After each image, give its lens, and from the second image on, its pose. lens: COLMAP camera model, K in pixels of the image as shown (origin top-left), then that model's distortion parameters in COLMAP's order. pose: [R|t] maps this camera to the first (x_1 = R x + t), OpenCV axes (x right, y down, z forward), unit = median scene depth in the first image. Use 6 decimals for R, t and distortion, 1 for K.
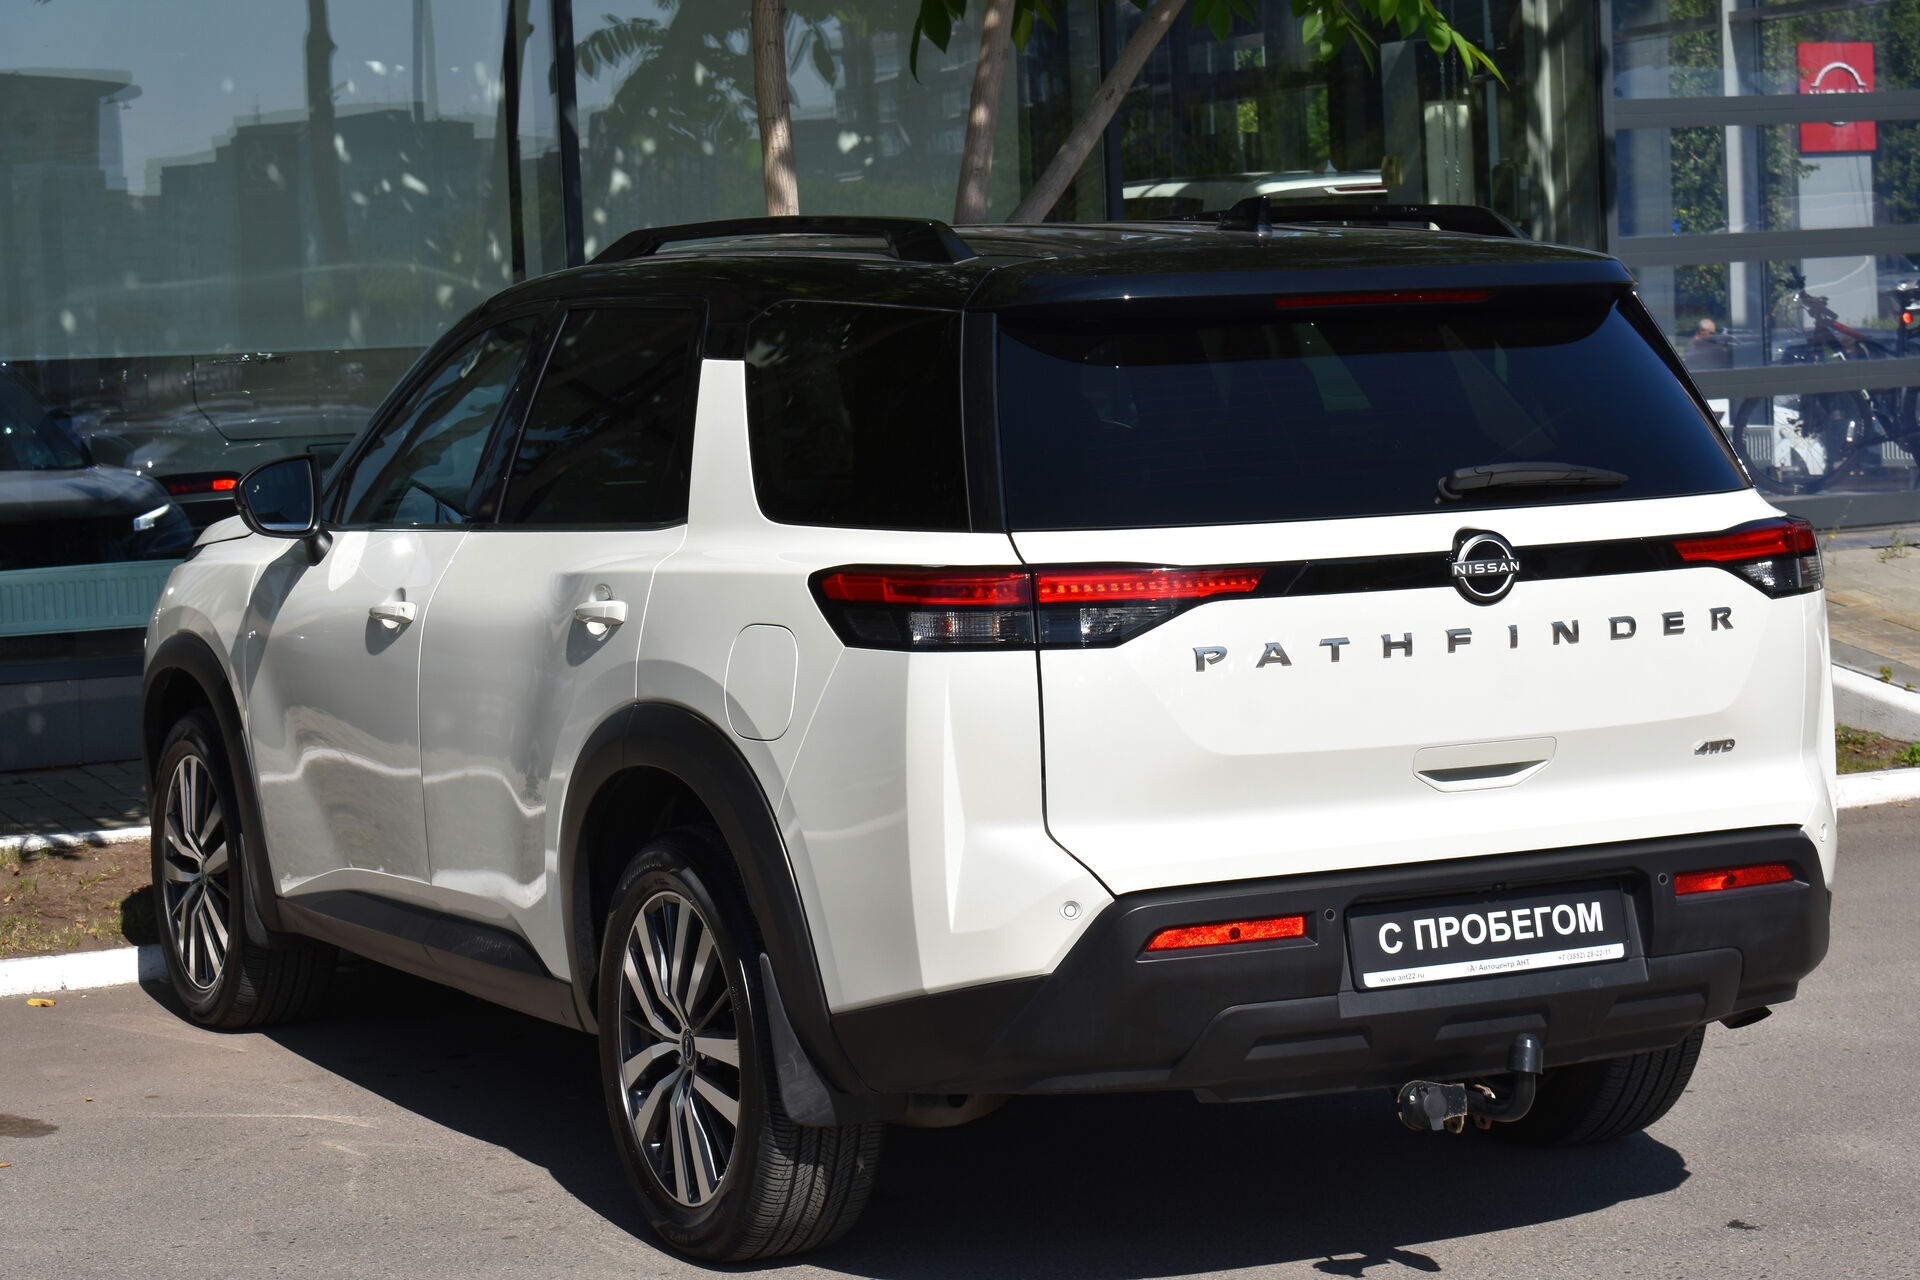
lens RADIAL K [[4300.2, 0, 951.3], [0, 4300.2, 628.4], [0, 0, 1]] dist [0.172518, 0.000000]
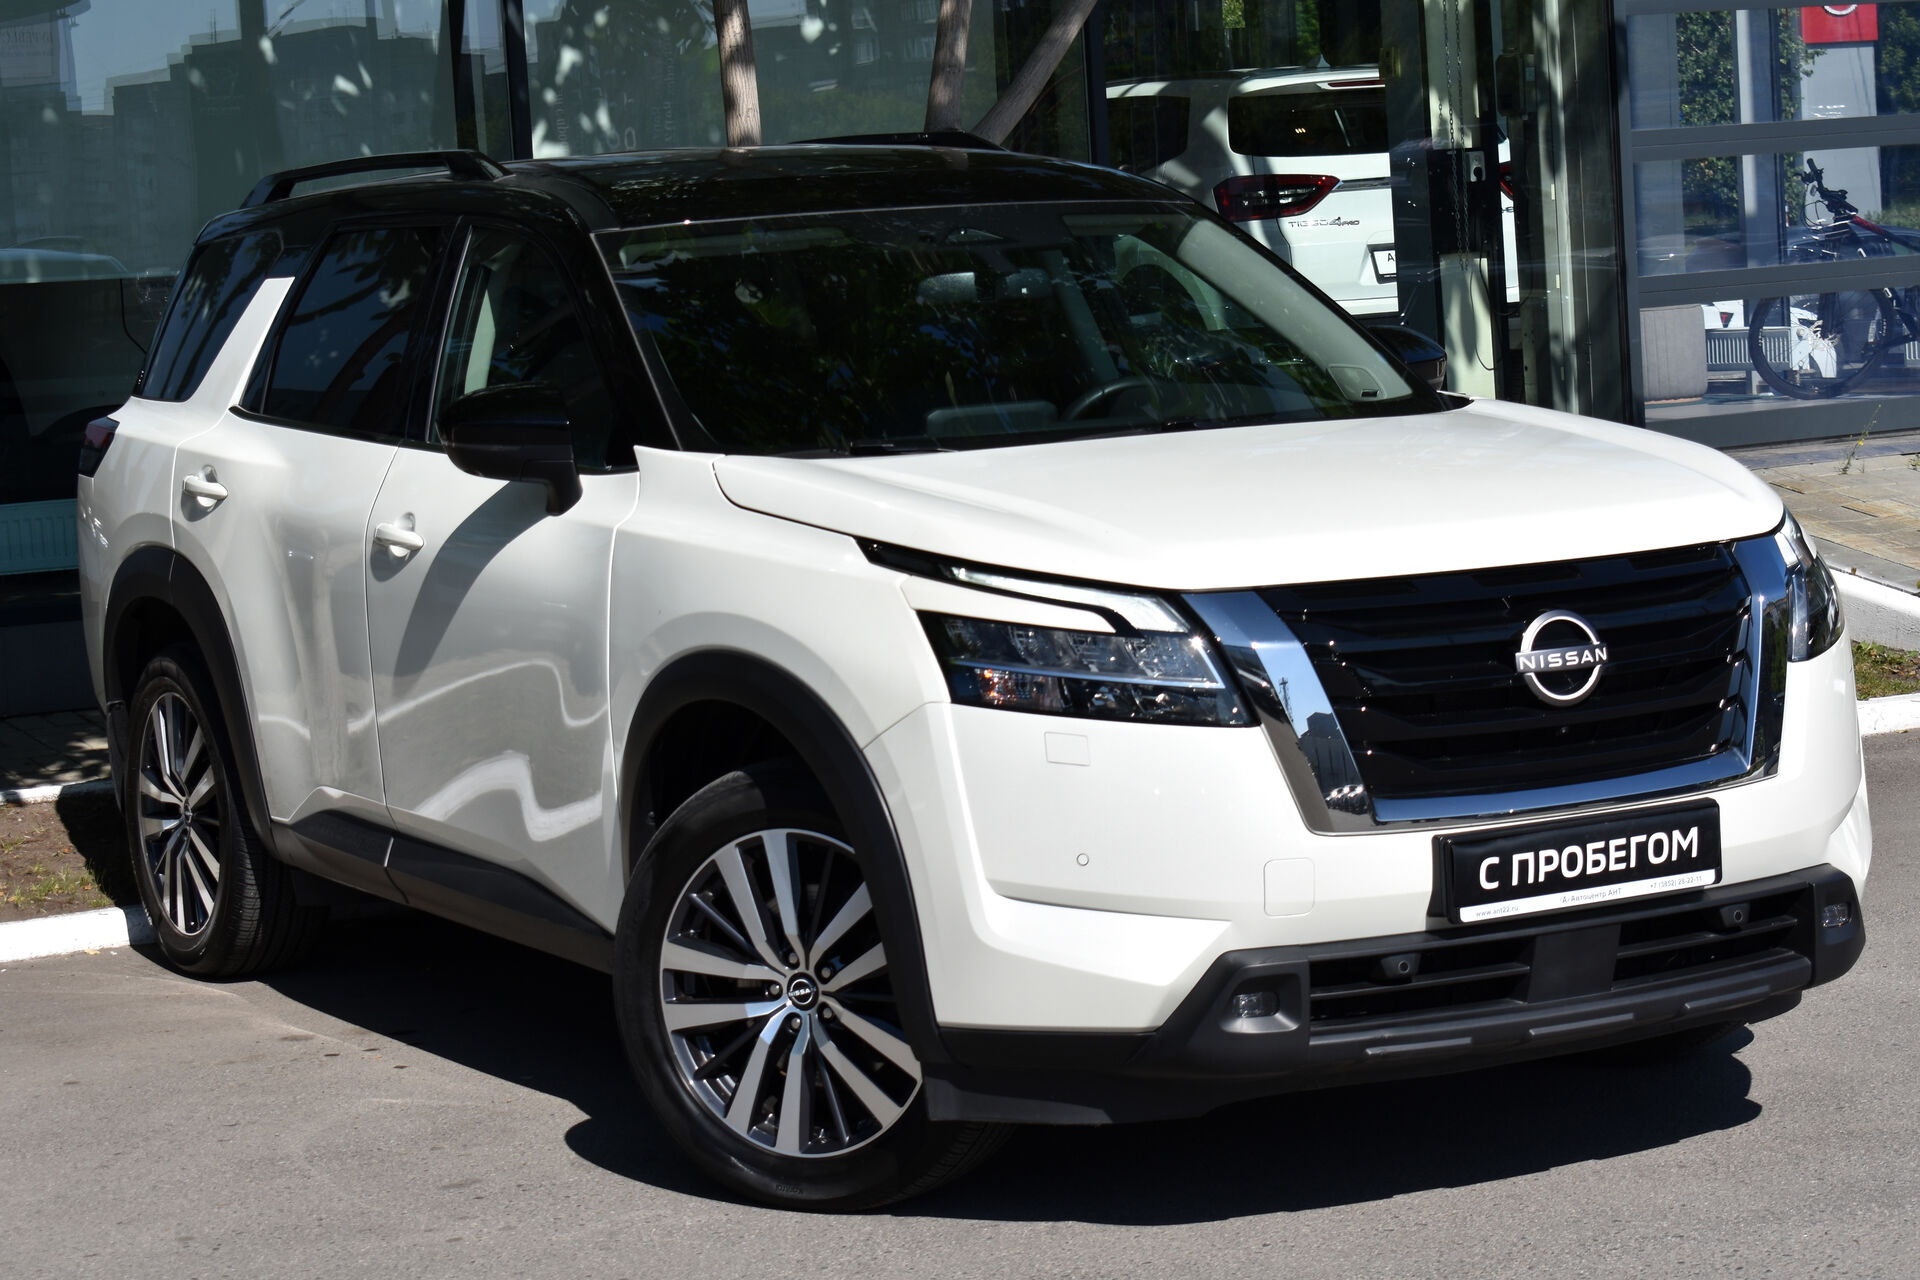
lens RADIAL K [[4071.9, 0, 970.1], [0, 4071.9, 650.3], [0, 0, 1]] dist [0.167452, 0.000000]
pose [[0.999843, -0.016659, 0.006114, 0.002928], [0.016474, 0.999440, 0.029114, -0.005739], [-0.006596, -0.029009, 0.999557, 0.111704]]
